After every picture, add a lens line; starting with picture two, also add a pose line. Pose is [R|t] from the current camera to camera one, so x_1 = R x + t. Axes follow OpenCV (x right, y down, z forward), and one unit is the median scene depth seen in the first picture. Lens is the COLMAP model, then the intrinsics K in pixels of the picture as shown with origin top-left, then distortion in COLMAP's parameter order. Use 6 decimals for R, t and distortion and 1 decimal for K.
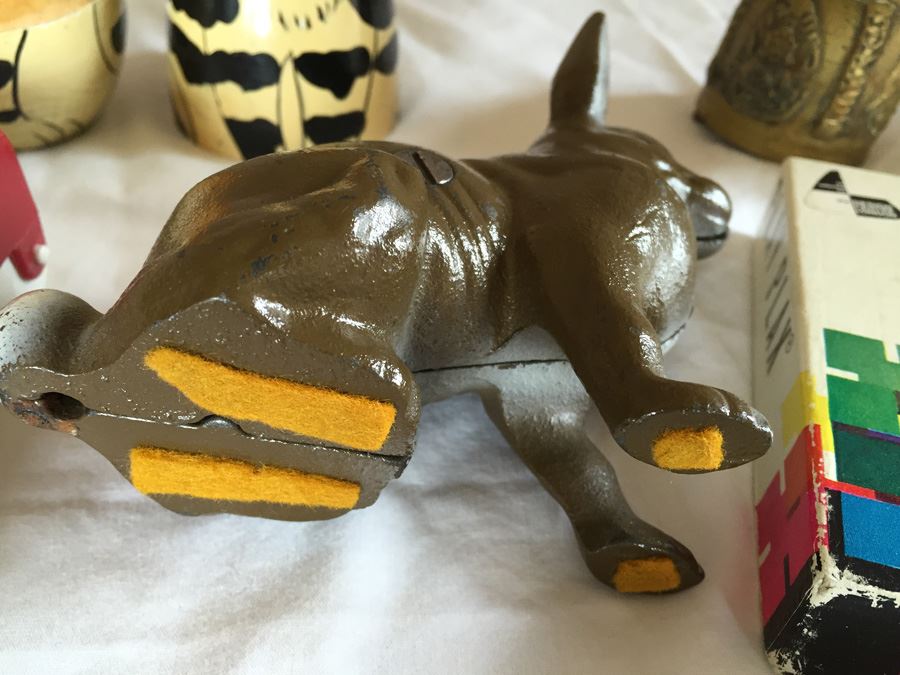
lens RADIAL K [[798.6, 0, 447.6], [0, 798.6, 337.6], [0, 0, 1]] dist [0.085098, -0.178082]
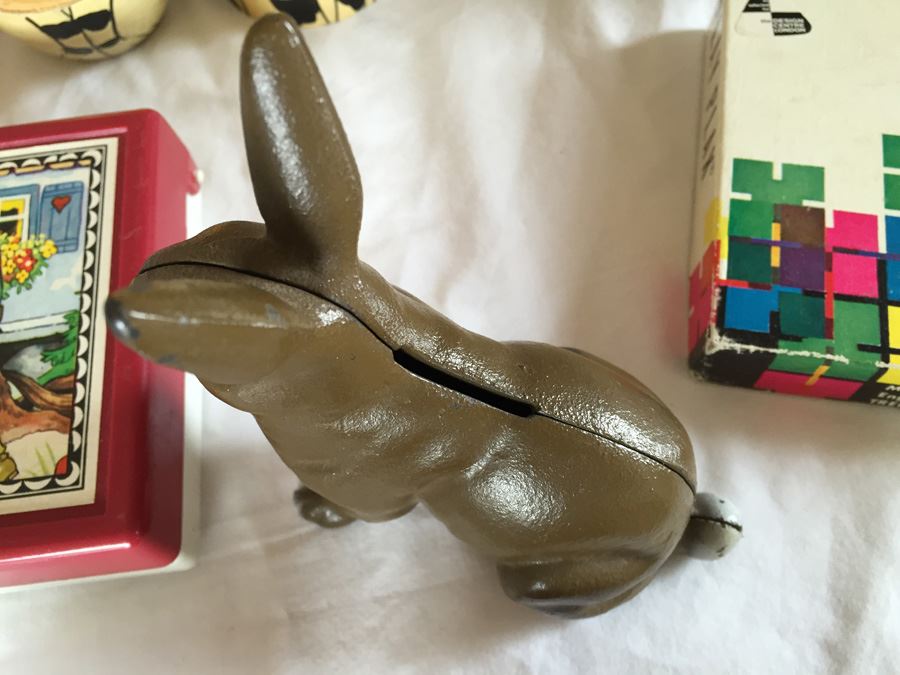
lens RADIAL K [[789.9, 0, 452.1], [0, 789.9, 332.9], [0, 0, 1]] dist [0.077341, -0.158742]
pose [[0.986837, -0.146985, -0.067446, 0.003778], [0.161669, 0.886100, 0.434385, -0.363474], [-0.004084, -0.439571, 0.898199, -0.374311]]
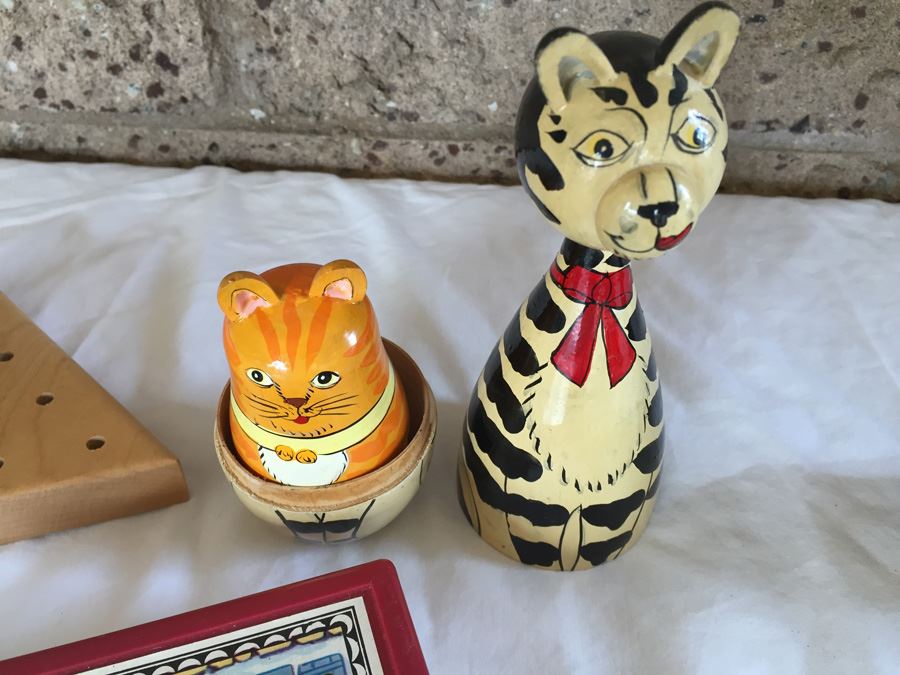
lens RADIAL K [[798.6, 0, 447.6], [0, 798.6, 337.6], [0, 0, 1]] dist [0.085098, -0.178082]
pose [[0.984408, 0.078593, -0.157369, -0.248923], [-0.077873, 0.996905, 0.010745, -0.670154], [0.157726, 0.001677, 0.987481, -0.189662]]
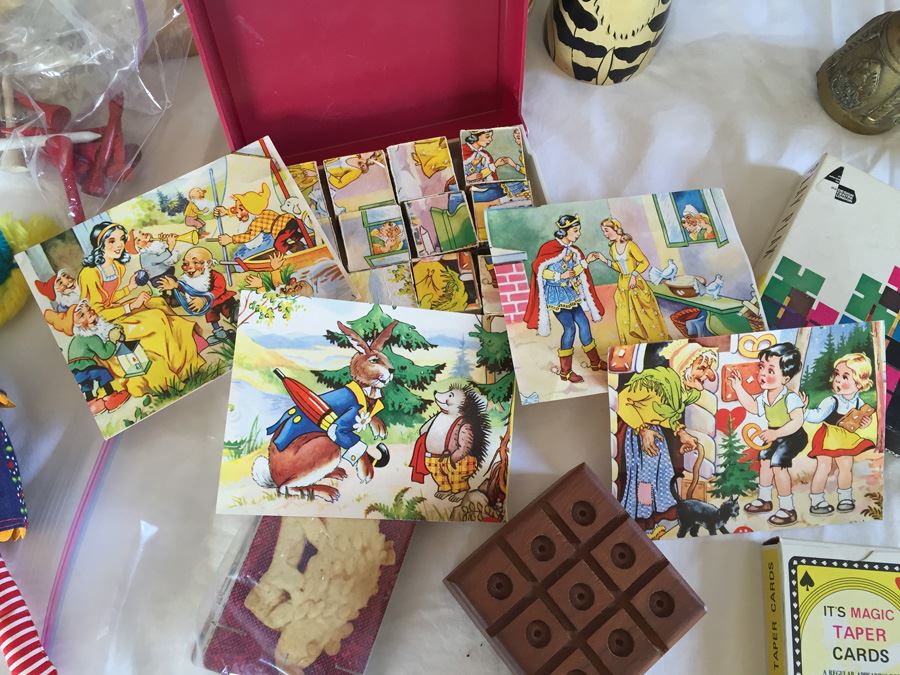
lens RADIAL K [[760.3, 0, 444.6], [0, 760.3, 338.4], [0, 0, 1]] dist [0.070623, -0.112540]
pose [[0.966639, 0.240379, -0.088470, -0.297563], [-0.156831, 0.828513, 0.537559, -0.830459], [0.202517, -0.505751, 0.838572, -1.316539]]
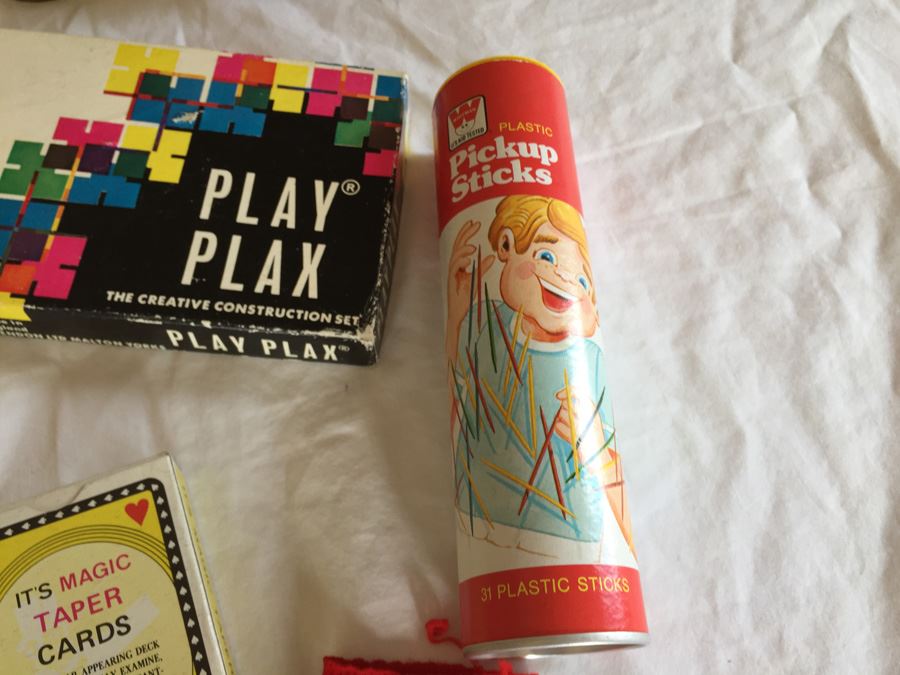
lens RADIAL K [[776.0, 0, 445.7], [0, 776.0, 336.3], [0, 0, 1]] dist [0.080631, -0.149148]
pose [[0.980897, -0.175052, 0.084841, 1.268138], [0.123894, 0.898421, 0.421296, -0.213284], [-0.149972, -0.402737, 0.902946, -0.932085]]
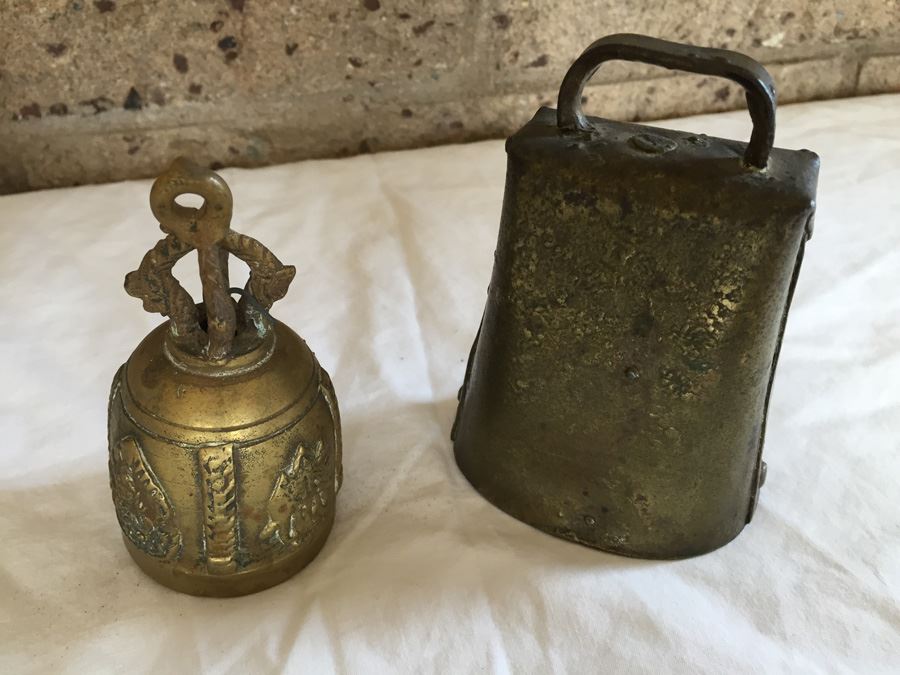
lens RADIAL K [[776.0, 0, 445.7], [0, 776.0, 336.3], [0, 0, 1]] dist [0.080631, -0.149148]
pose [[0.982050, -0.147828, 0.117157, 0.794976], [0.154077, 0.986980, -0.046160, -0.520027], [-0.108807, 0.063383, 0.992040, 0.214069]]
